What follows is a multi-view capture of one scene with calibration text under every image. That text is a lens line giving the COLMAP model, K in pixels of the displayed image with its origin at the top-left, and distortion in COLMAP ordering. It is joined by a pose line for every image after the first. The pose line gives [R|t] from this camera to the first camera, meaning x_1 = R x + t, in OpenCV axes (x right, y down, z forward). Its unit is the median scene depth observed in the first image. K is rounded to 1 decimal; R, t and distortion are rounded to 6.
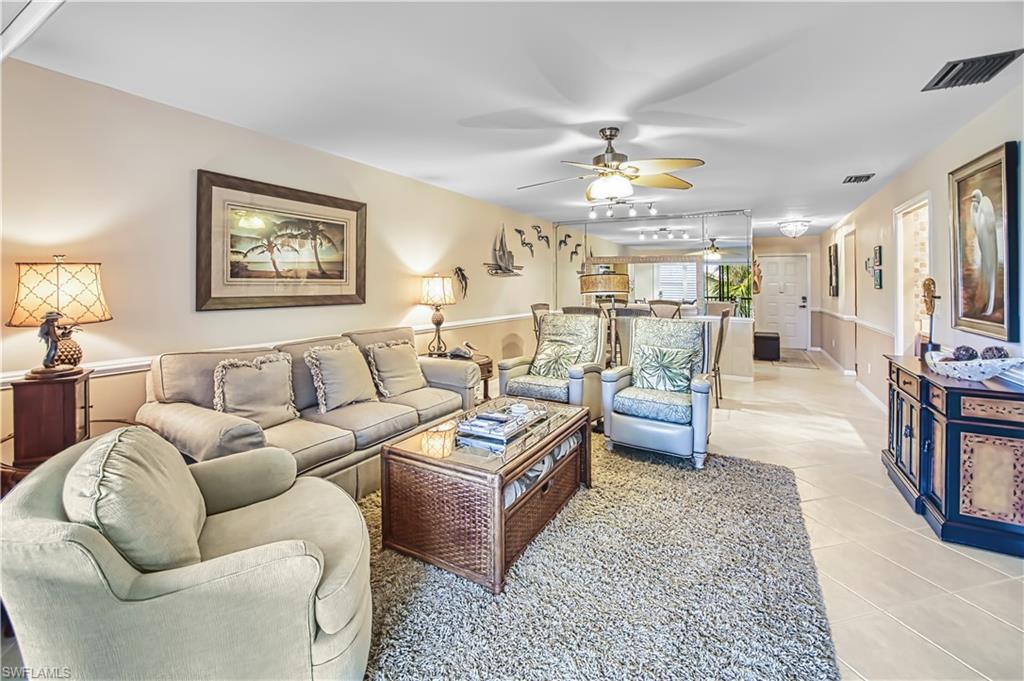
lens RADIAL K [[410.2, 0, 515.0], [0, 410.2, 275.8], [0, 0, 1]] dist [-0.026346, 0.007495]
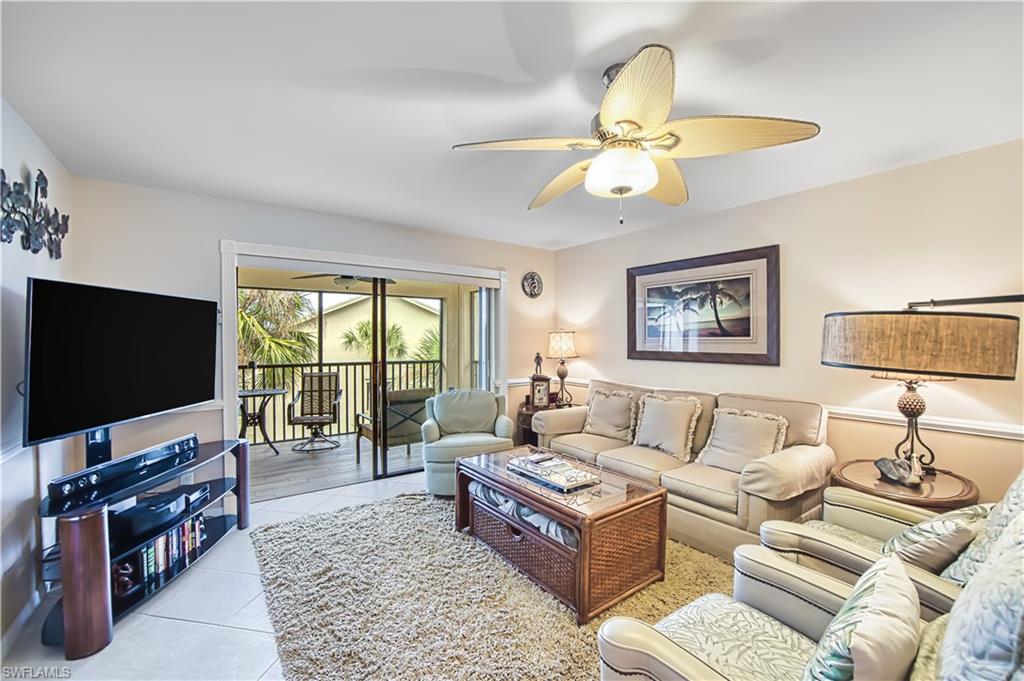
lens RADIAL K [[428.5, 0, 505.8], [0, 428.5, 340.2], [0, 0, 1]] dist [-0.034555, 0.003389]
pose [[-0.384096, -0.007193, -0.923265, 0.552164], [0.013814, 0.999813, -0.013536, 0.017488], [0.923190, -0.017953, -0.383925, 0.720929]]
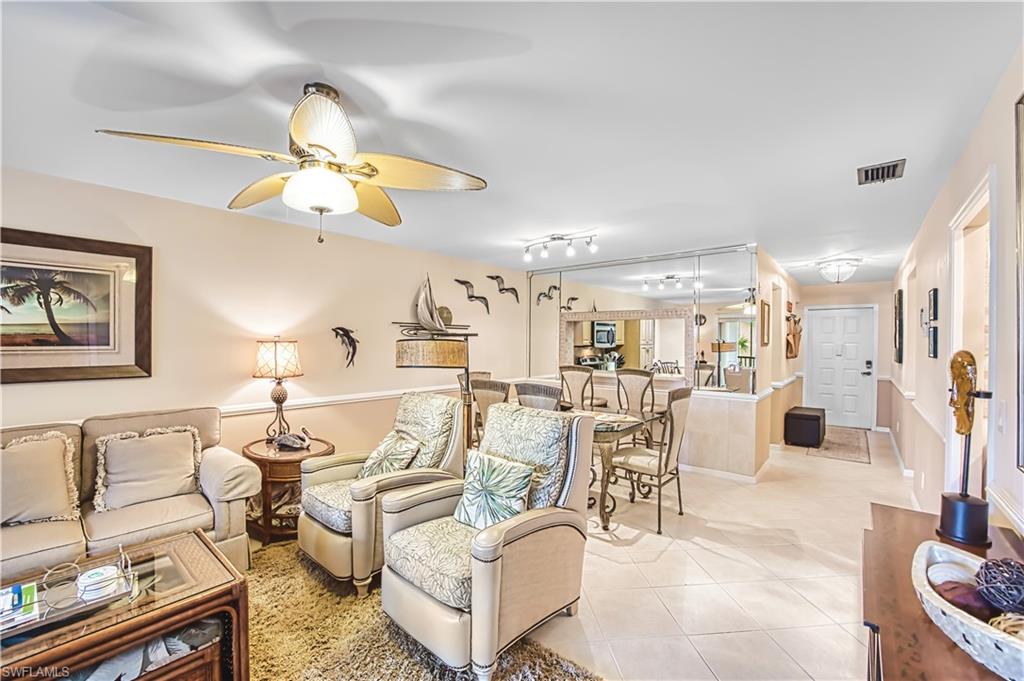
lens RADIAL K [[410.2, 0, 521.6], [0, 410.2, 345.9], [0, 0, 1]] dist [-0.026346, 0.007495]
pose [[0.988621, 0.000264, -0.150427, 0.383194], [0.004612, 0.999475, 0.032061, -0.010467], [0.150356, -0.032390, 0.988101, 0.309590]]
